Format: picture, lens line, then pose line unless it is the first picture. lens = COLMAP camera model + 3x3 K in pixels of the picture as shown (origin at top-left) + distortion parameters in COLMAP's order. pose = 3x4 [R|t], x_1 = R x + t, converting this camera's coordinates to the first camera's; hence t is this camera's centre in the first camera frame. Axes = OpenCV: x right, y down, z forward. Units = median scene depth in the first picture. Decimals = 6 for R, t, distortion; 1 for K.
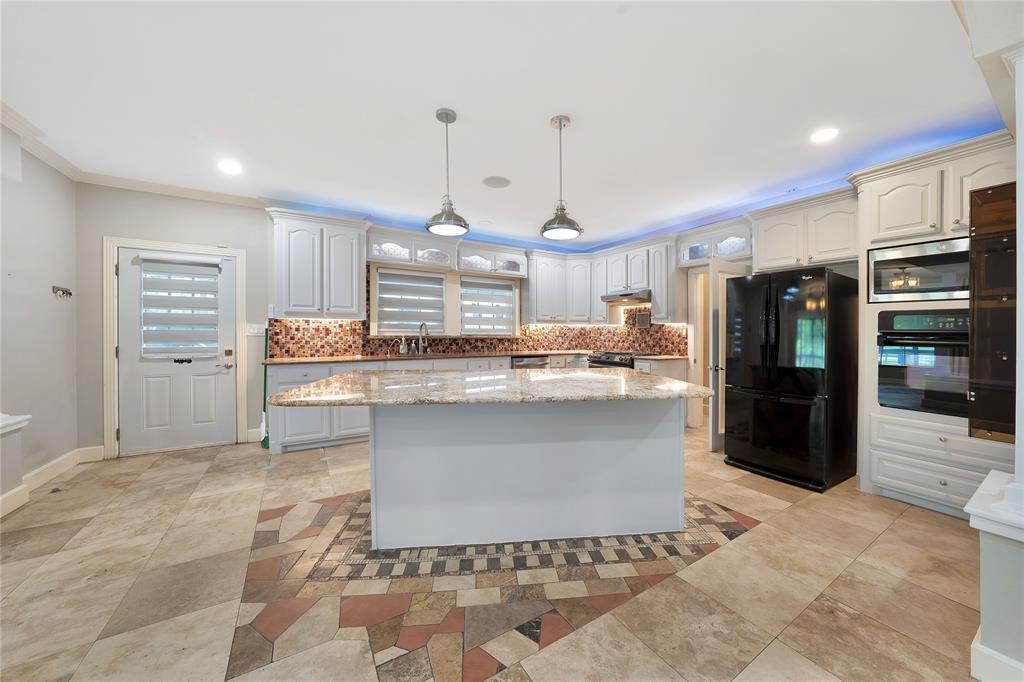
lens RADIAL K [[366.4, 0, 515.5], [0, 366.4, 339.1], [0, 0, 1]] dist [-0.020676, 0.002388]
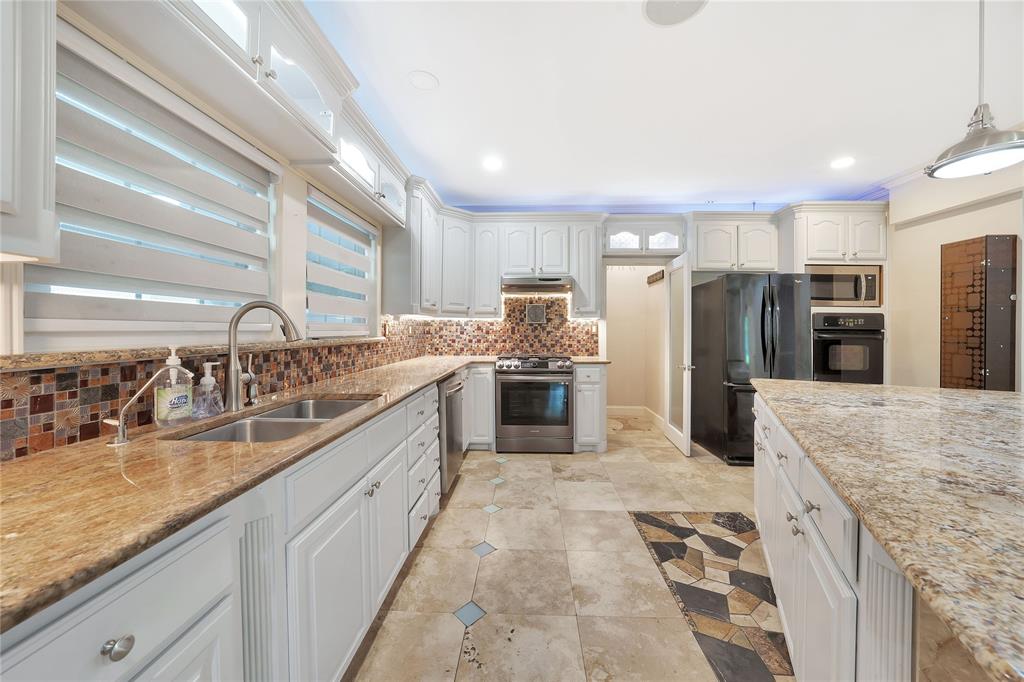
lens RADIAL K [[366.4, 0, 515.7], [0, 366.4, 331.3], [0, 0, 1]] dist [-0.020676, 0.002388]
pose [[0.554975, -0.010564, 0.831800, -0.381275], [0.014841, 0.999886, 0.002797, -0.018531], [-0.831734, 0.010792, 0.555069, 0.668143]]
